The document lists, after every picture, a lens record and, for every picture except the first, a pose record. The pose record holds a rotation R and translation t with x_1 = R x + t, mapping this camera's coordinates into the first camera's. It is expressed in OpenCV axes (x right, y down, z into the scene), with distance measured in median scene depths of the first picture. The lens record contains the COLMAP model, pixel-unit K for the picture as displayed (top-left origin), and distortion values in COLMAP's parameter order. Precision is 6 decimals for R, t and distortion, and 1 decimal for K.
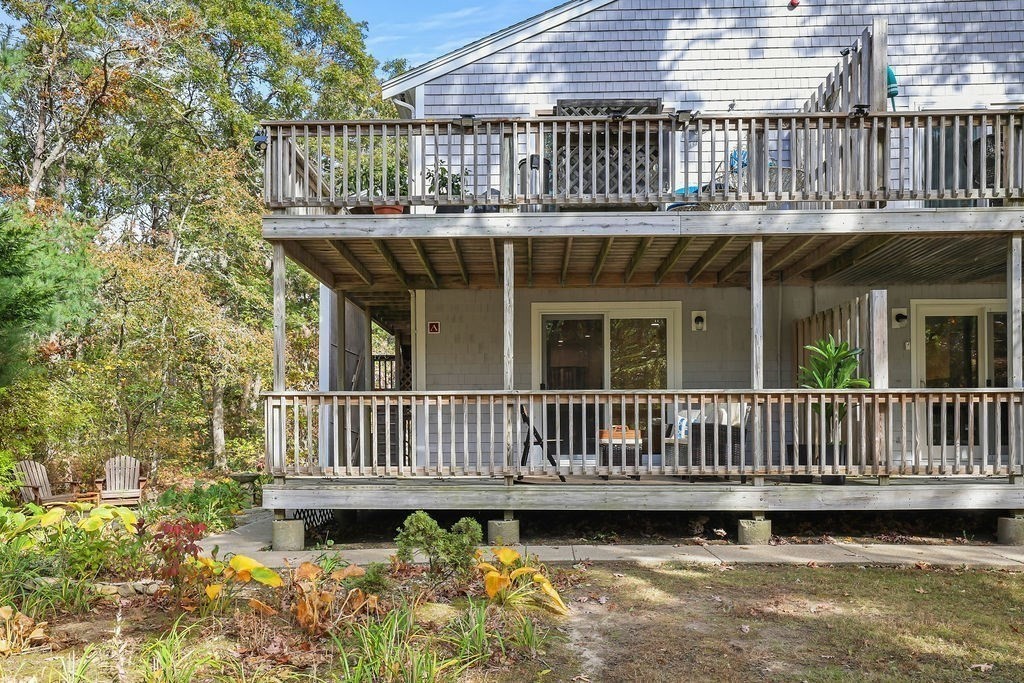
lens RADIAL K [[777.1, 0, 526.1], [0, 777.1, 402.7], [0, 0, 1]] dist [0.012742, -0.004564]
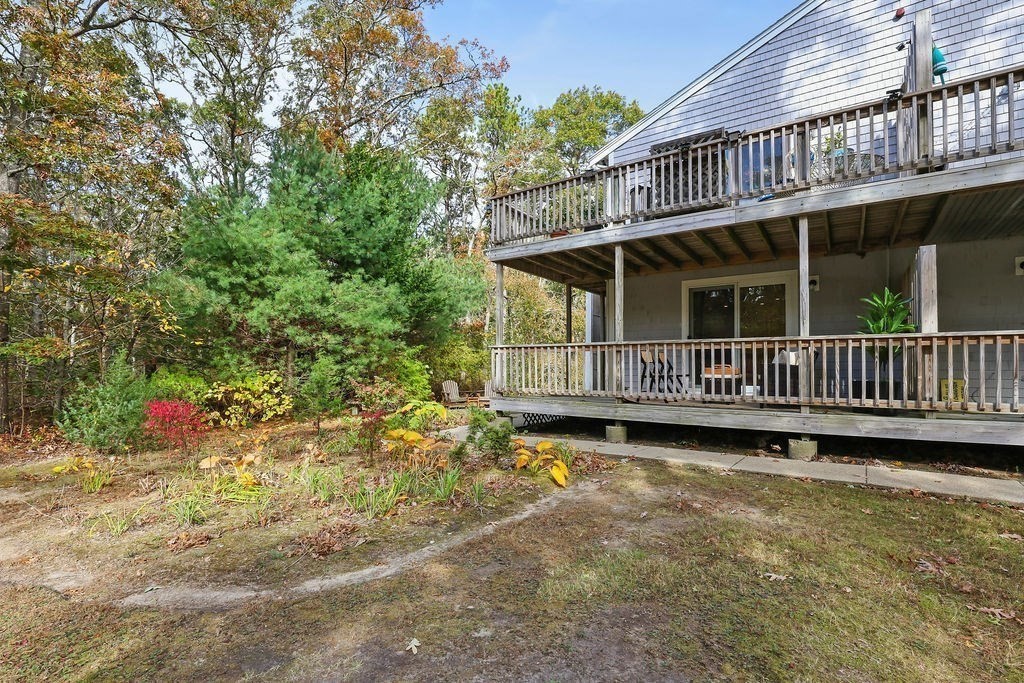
lens RADIAL K [[476.4, 0, 511.5], [0, 476.4, 345.5], [0, 0, 1]] dist [-0.024025, 0.001146]
pose [[0.832759, -0.018551, -0.553325, 0.319888], [0.014998, 0.999828, -0.010949, -0.001248], [0.553433, 0.000818, 0.832893, 0.100303]]
